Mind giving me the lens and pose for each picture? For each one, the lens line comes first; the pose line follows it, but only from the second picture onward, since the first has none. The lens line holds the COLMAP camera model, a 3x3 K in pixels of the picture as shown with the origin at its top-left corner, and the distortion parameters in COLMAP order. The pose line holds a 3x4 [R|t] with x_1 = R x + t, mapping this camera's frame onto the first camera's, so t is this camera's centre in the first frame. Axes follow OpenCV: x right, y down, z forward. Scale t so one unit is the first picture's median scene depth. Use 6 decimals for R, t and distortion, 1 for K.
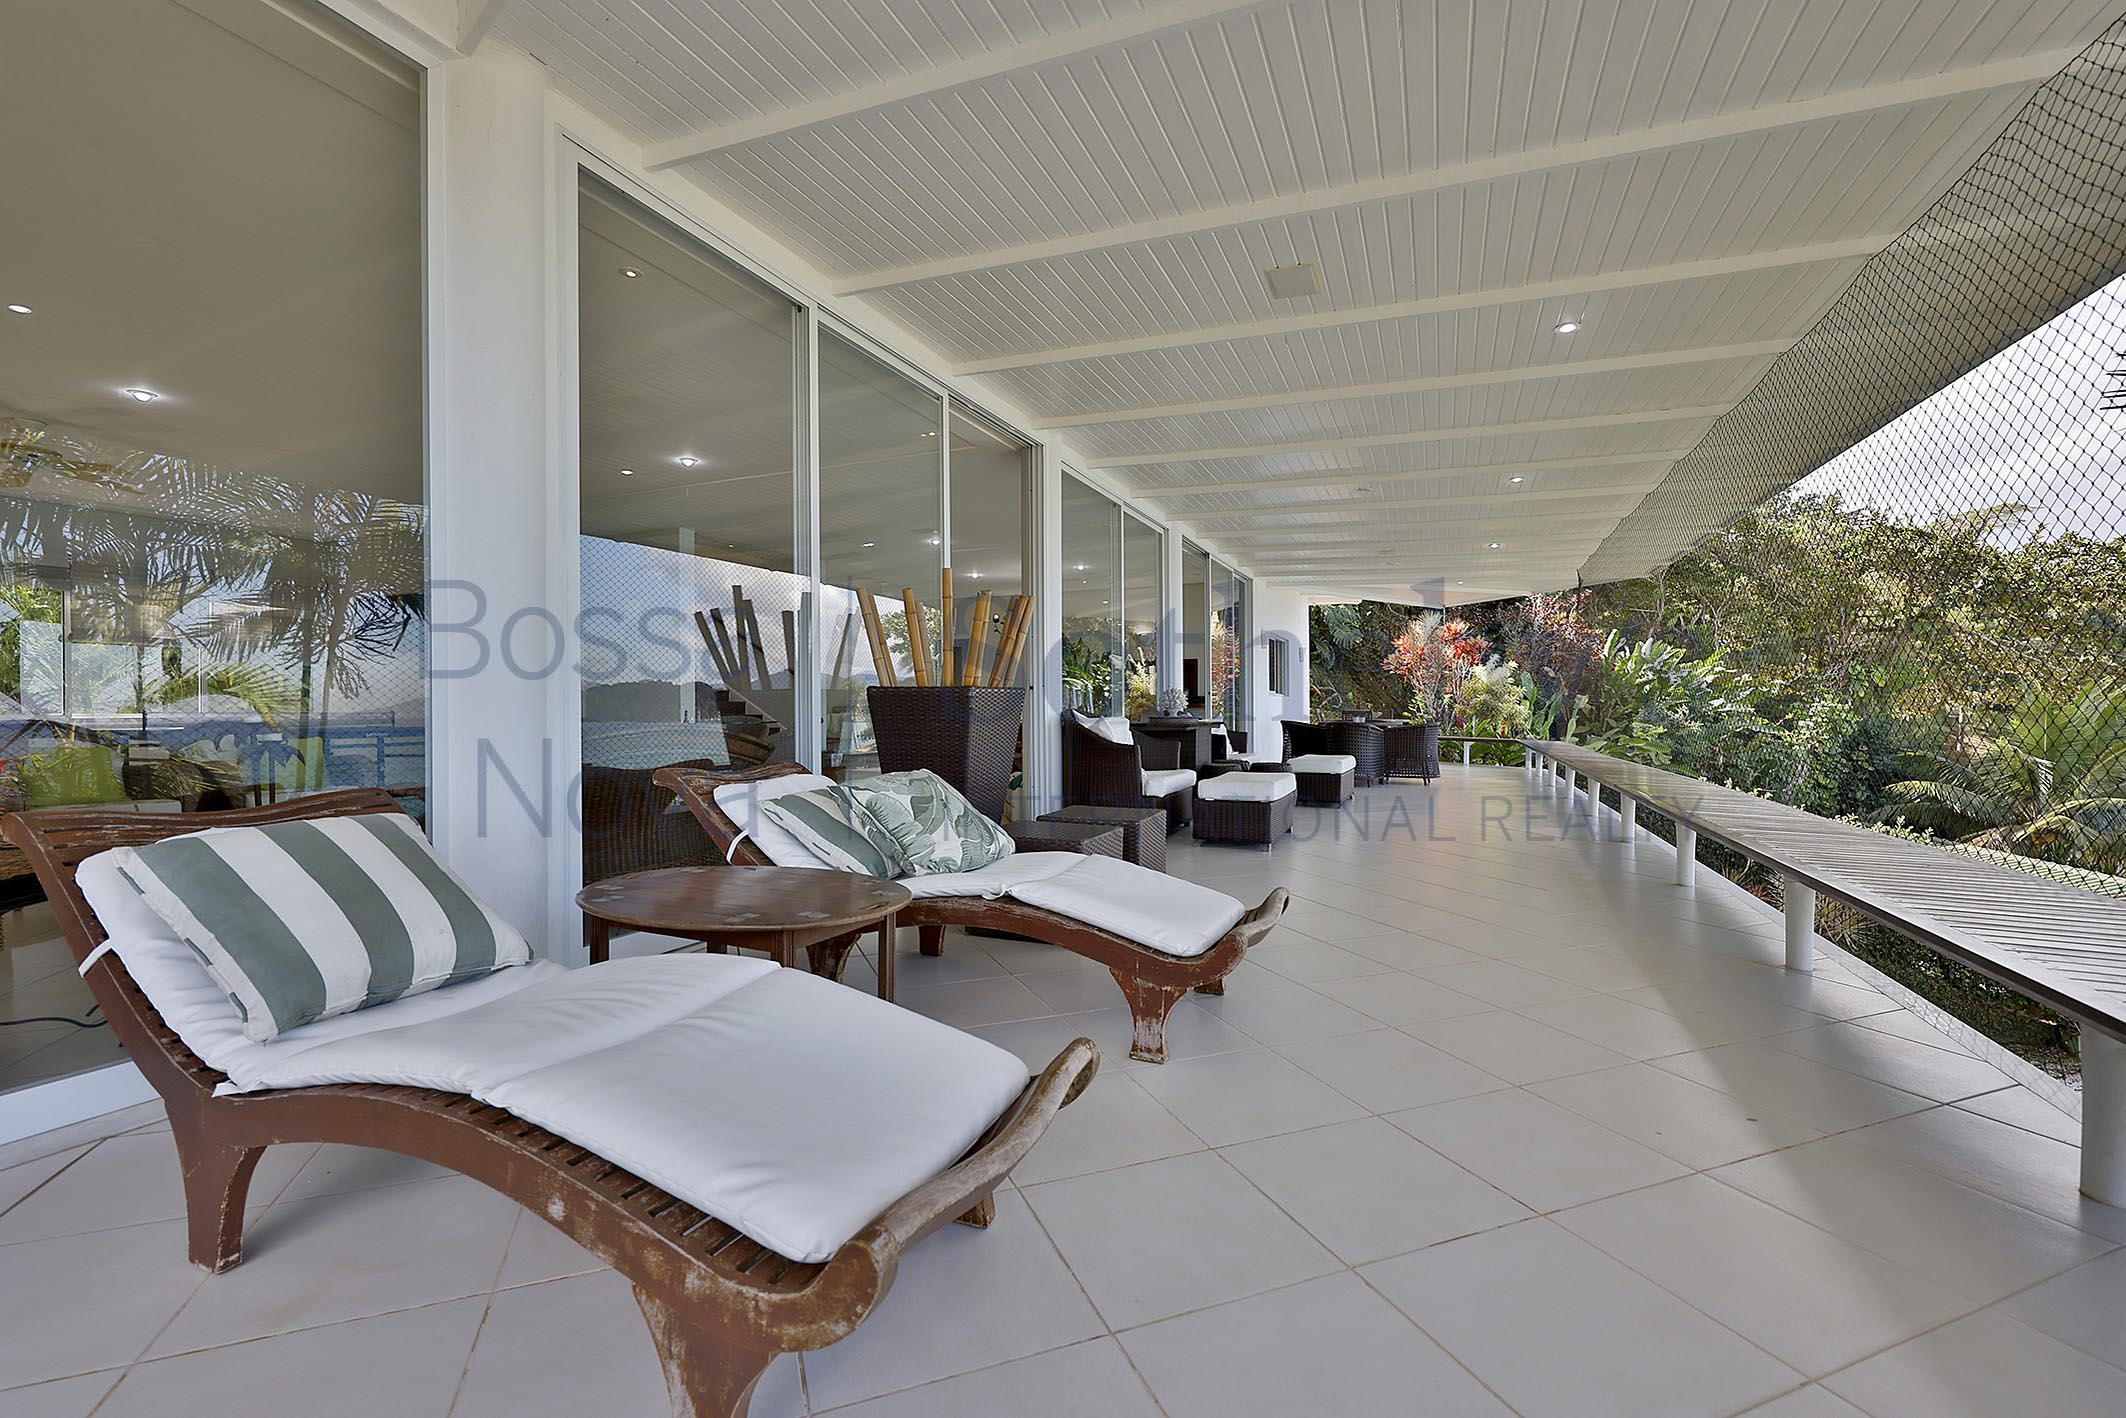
lens RADIAL K [[898.6, 0, 1063.0], [0, 898.6, 709.0], [0, 0, 1]] dist [-0.005483, 0.000086]
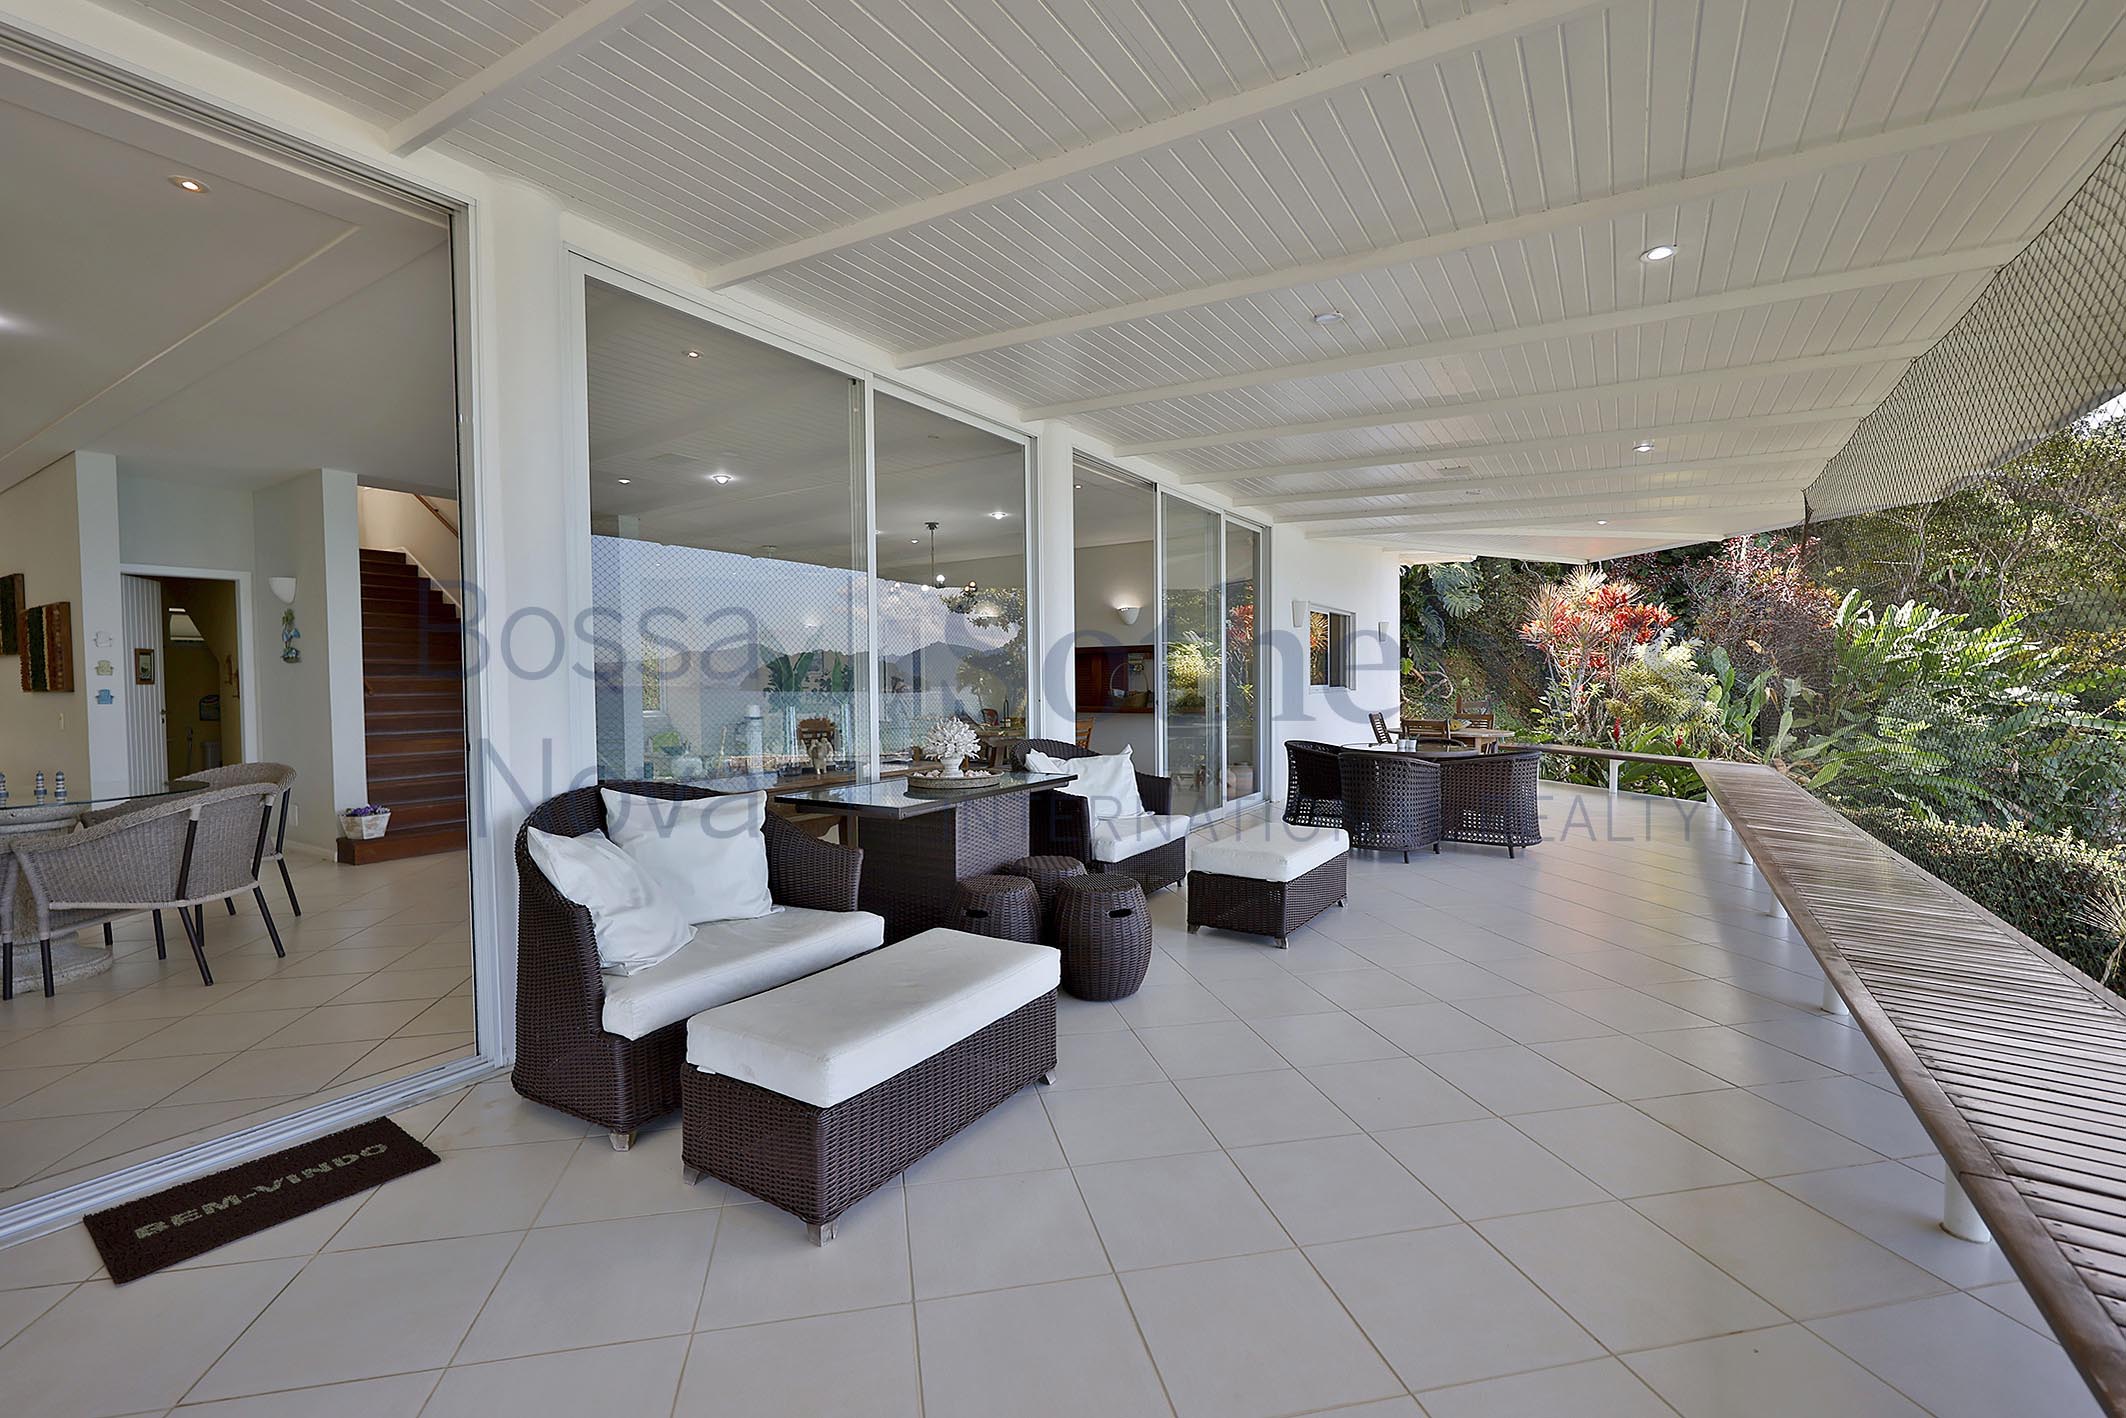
lens RADIAL K [[898.6, 0, 1063.0], [0, 898.6, 709.0], [0, 0, 1]] dist [-0.005483, 0.000086]
pose [[0.986545, 0.002413, -0.163473, 0.098798], [0.002918, 0.999472, 0.032362, -0.016750], [0.163465, -0.032404, 0.986017, 0.174255]]
